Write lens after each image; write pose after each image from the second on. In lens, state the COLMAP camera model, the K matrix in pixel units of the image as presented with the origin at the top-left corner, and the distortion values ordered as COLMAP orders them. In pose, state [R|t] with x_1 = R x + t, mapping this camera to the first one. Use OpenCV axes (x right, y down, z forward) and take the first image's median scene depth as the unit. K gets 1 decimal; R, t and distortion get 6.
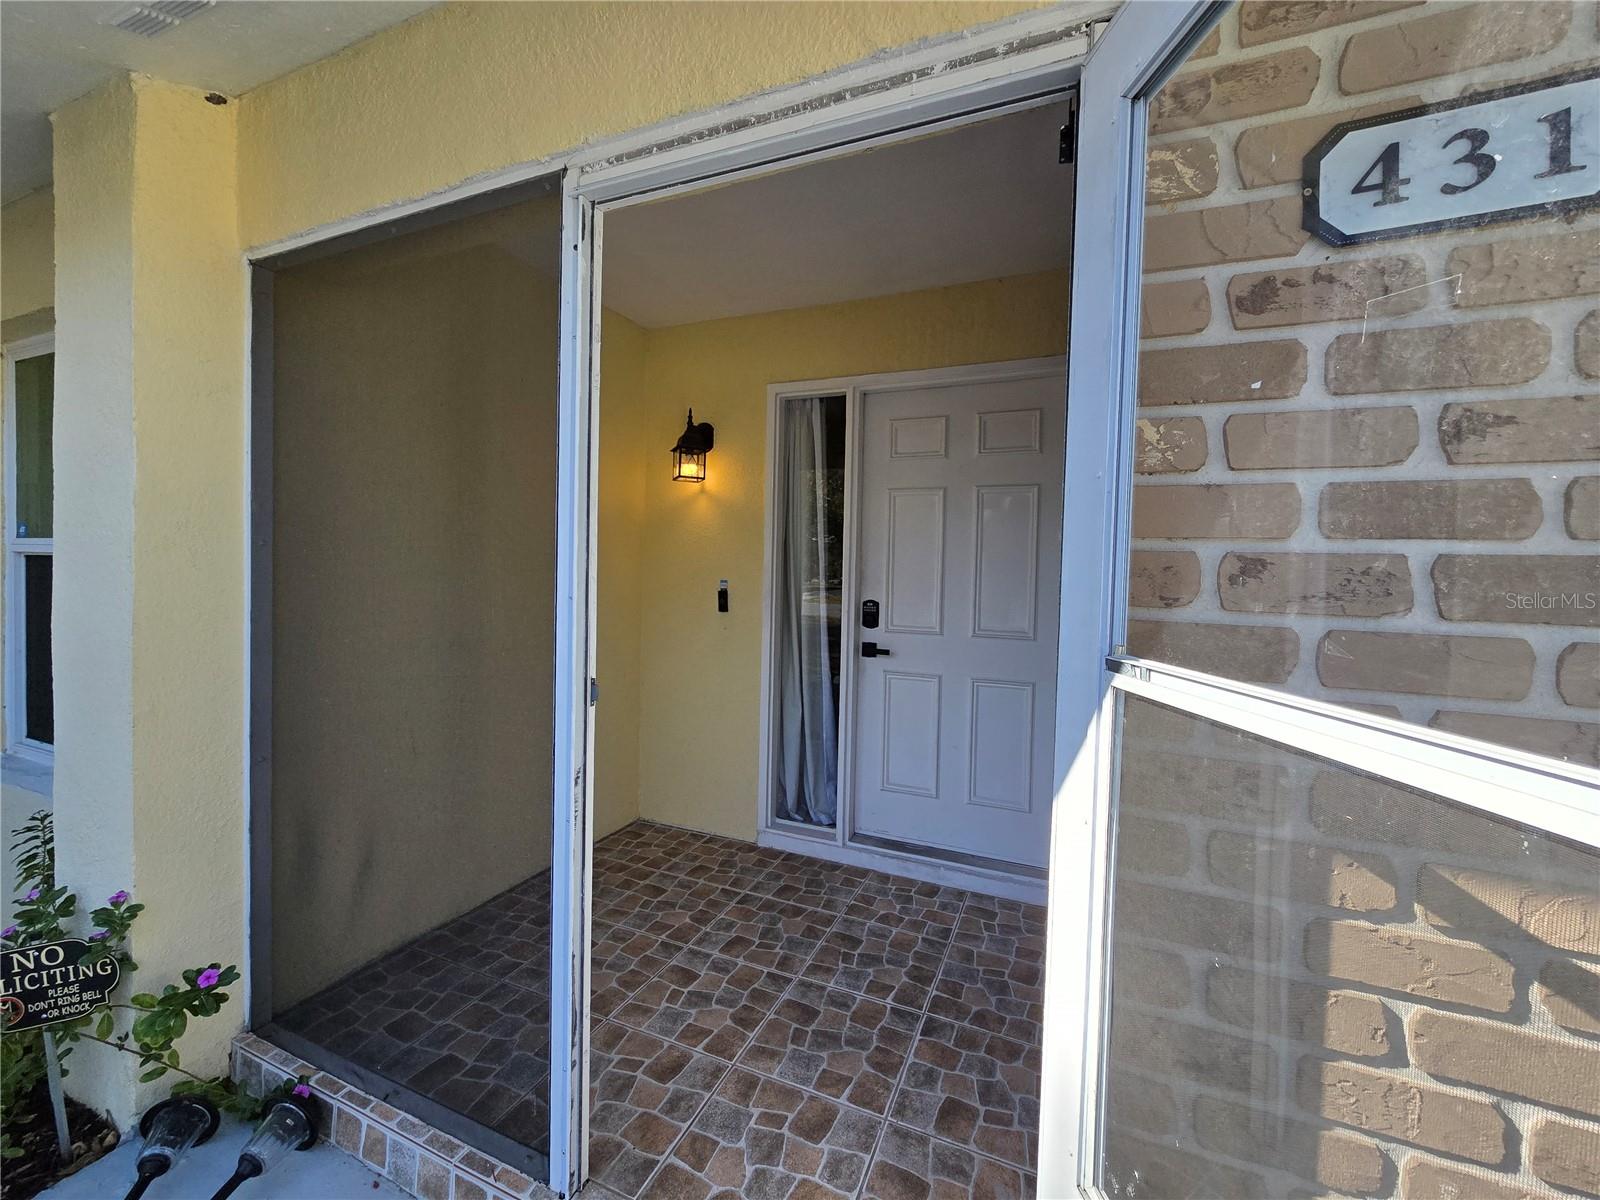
lens RADIAL K [[640.0, 0, 810.7], [0, 640.0, 590.4], [0, 0, 1]] dist [-0.007730, 0.000249]
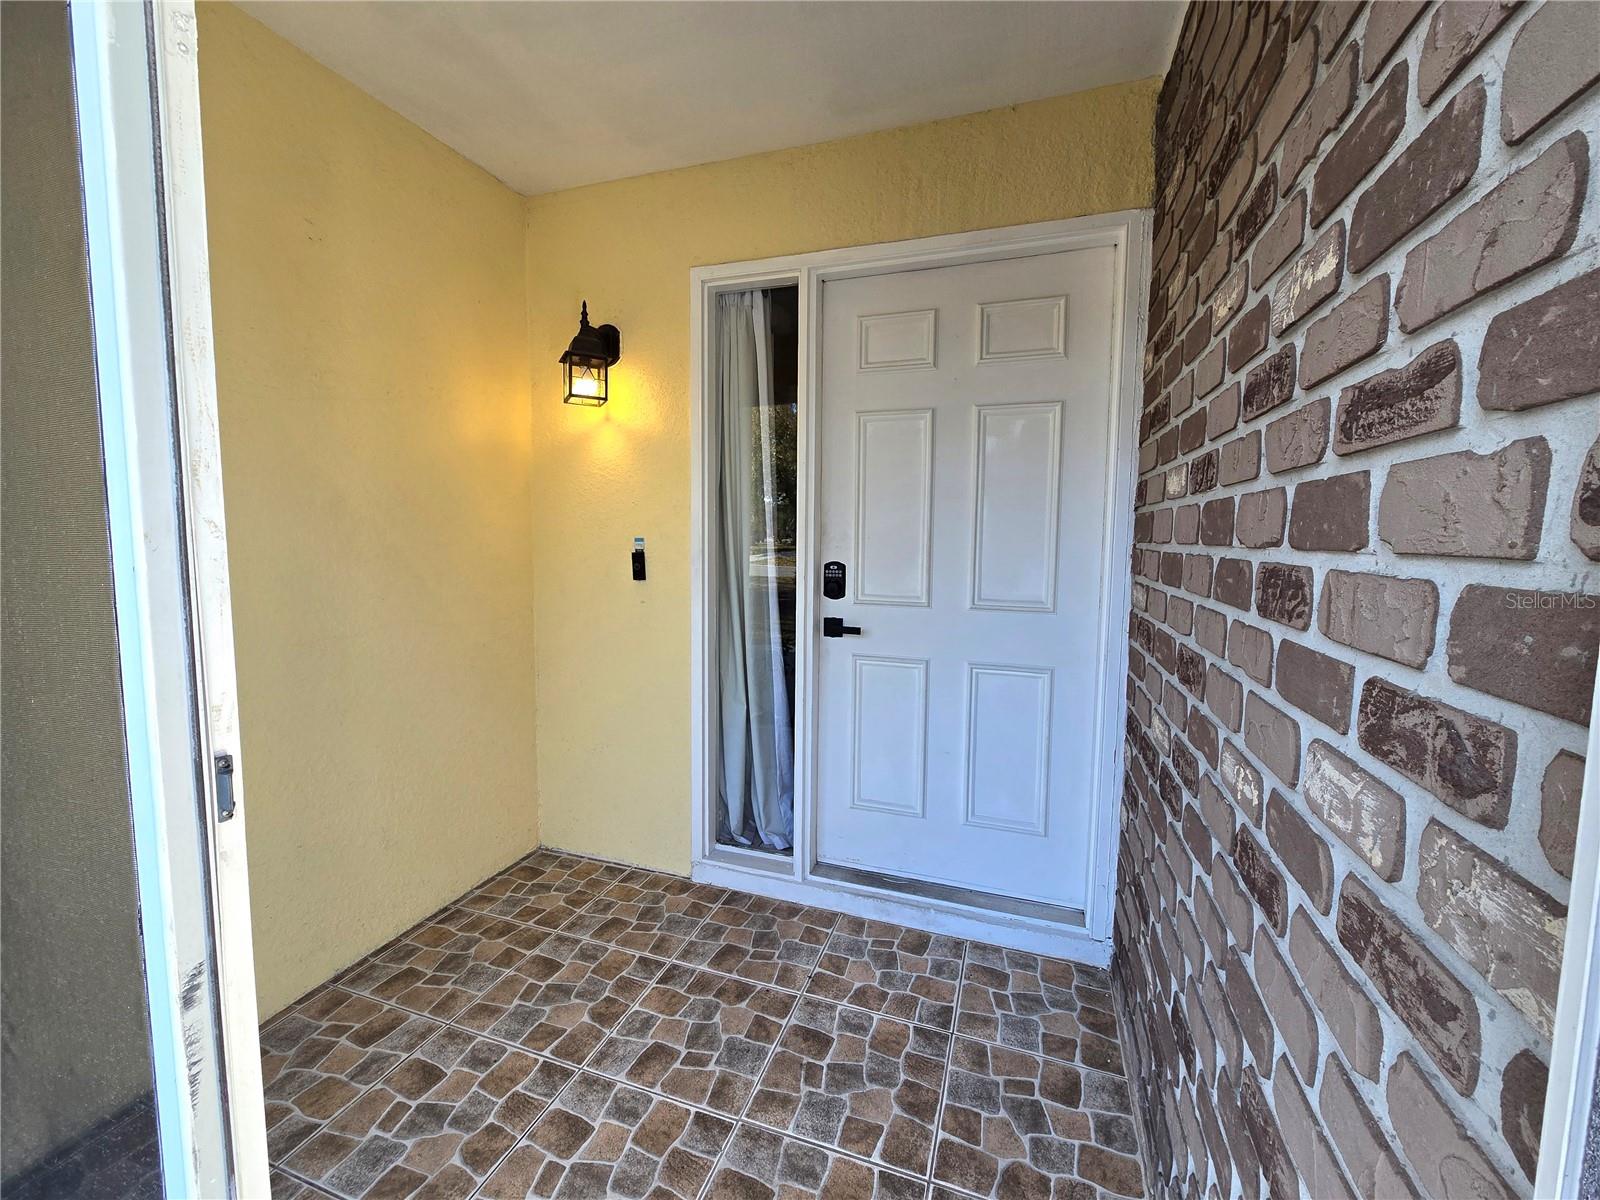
lens RADIAL K [[640.0, 0, 801.3], [0, 640.0, 586.7], [0, 0, 1]] dist [-0.007730, 0.000249]
pose [[0.998154, -0.016782, 0.058367, 0.010627], [0.013594, 0.998416, 0.054596, 0.002644], [-0.059191, -0.053701, 0.996801, 0.261167]]
